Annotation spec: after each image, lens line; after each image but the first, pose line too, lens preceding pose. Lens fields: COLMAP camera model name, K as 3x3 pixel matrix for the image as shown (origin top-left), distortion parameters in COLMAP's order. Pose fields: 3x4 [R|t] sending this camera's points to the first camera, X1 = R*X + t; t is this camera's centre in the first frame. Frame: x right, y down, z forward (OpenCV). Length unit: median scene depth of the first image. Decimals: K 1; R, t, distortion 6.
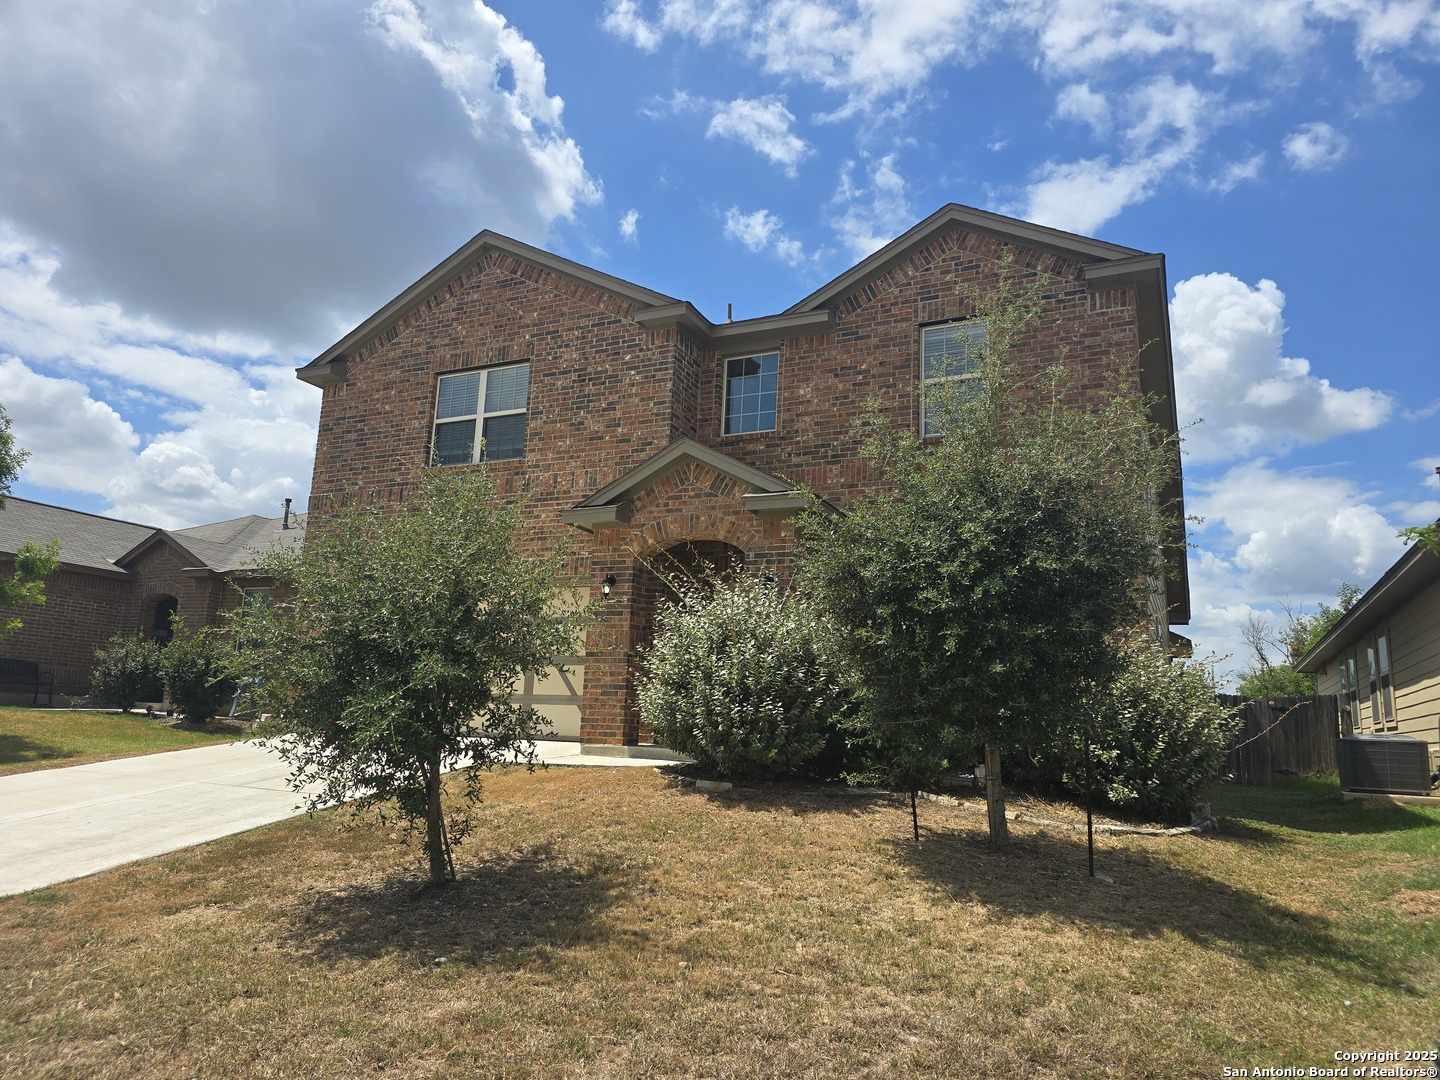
lens RADIAL K [[970.7, 0, 712.8], [0, 970.7, 551.8], [0, 0, 1]] dist [0.084415, -0.117259]
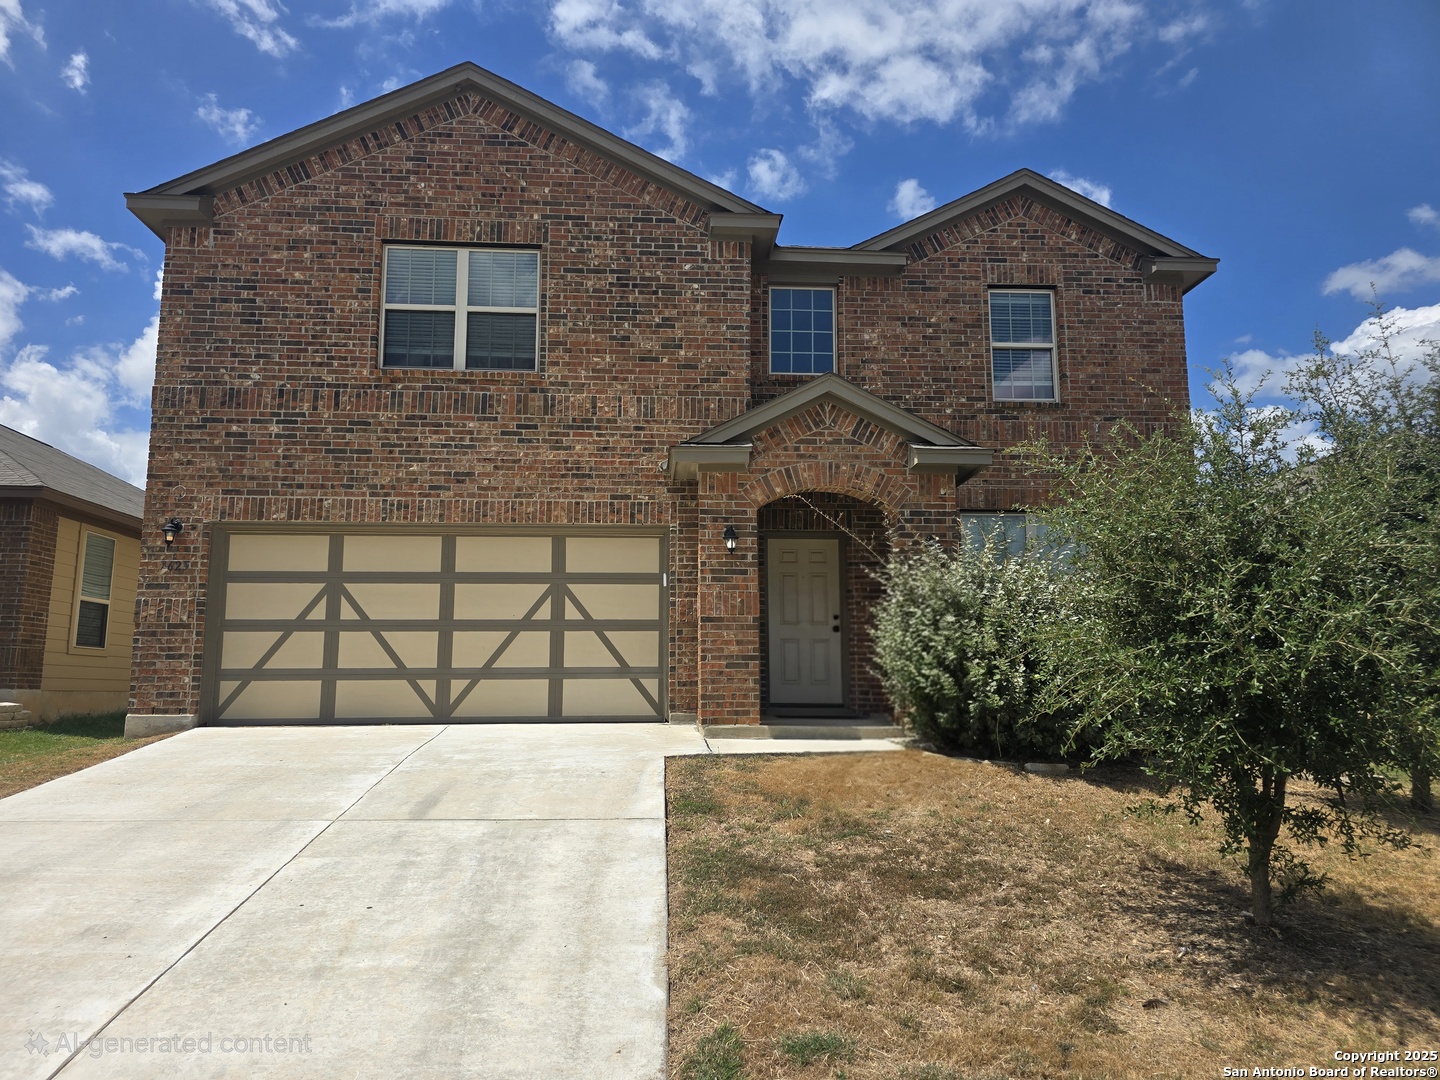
lens RADIAL K [[970.7, 0, 712.8], [0, 970.7, 551.8], [0, 0, 1]] dist [0.084415, -0.117259]
pose [[0.867197, 0.026861, 0.497239, -0.481910], [-0.053260, 0.997819, 0.038985, 0.012216], [-0.495108, -0.060290, 0.866737, 0.242455]]
